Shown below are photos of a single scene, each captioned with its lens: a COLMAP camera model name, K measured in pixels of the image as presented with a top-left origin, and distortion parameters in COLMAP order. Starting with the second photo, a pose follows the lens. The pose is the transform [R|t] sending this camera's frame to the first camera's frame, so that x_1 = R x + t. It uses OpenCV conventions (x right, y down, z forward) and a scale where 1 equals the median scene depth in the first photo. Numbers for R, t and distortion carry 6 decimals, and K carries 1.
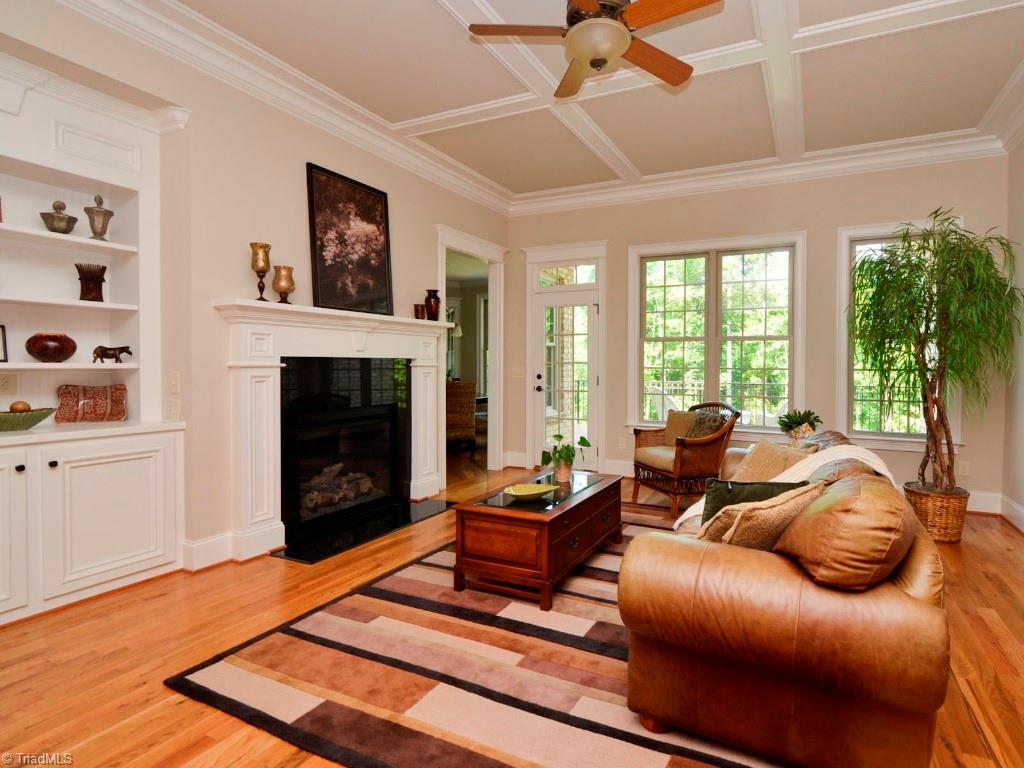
lens RADIAL K [[549.8, 0, 515.2], [0, 549.8, 376.1], [0, 0, 1]] dist [0.007050, 0.001394]
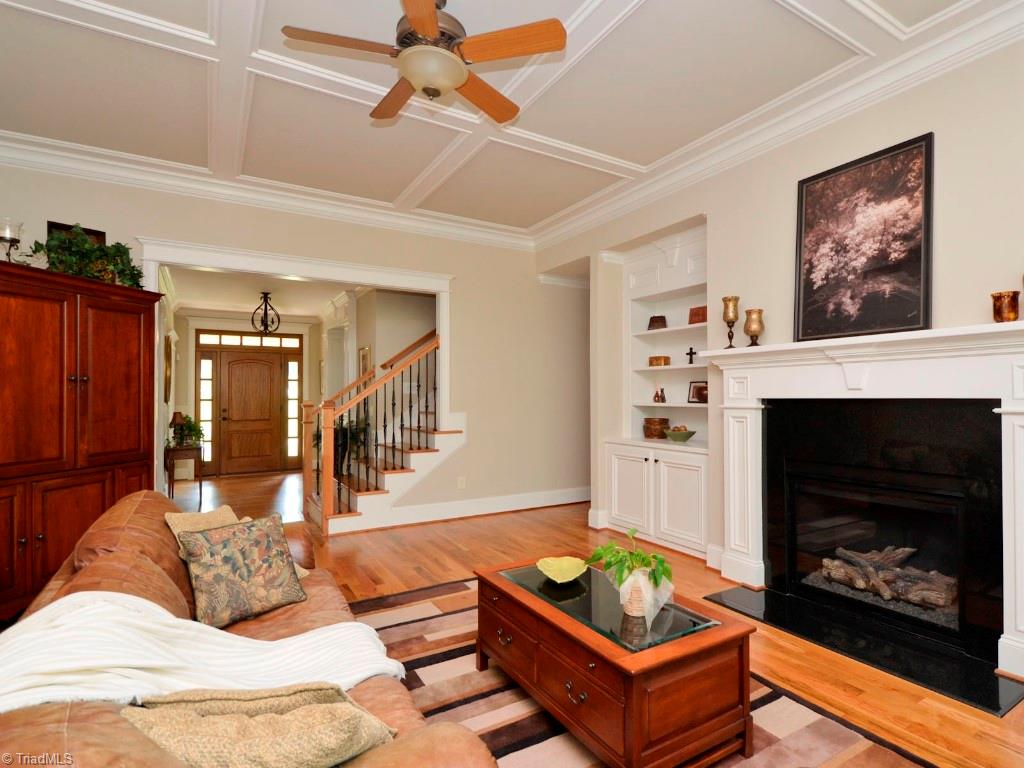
lens RADIAL K [[512.8, 0, 514.3], [0, 512.8, 391.3], [0, 0, 1]] dist [-0.001585, 0.000066]
pose [[-0.521894, -0.011883, -0.852927, 0.564691], [-0.018231, 0.999830, -0.002774, -0.035211], [0.852815, 0.014102, -0.522022, 1.027958]]
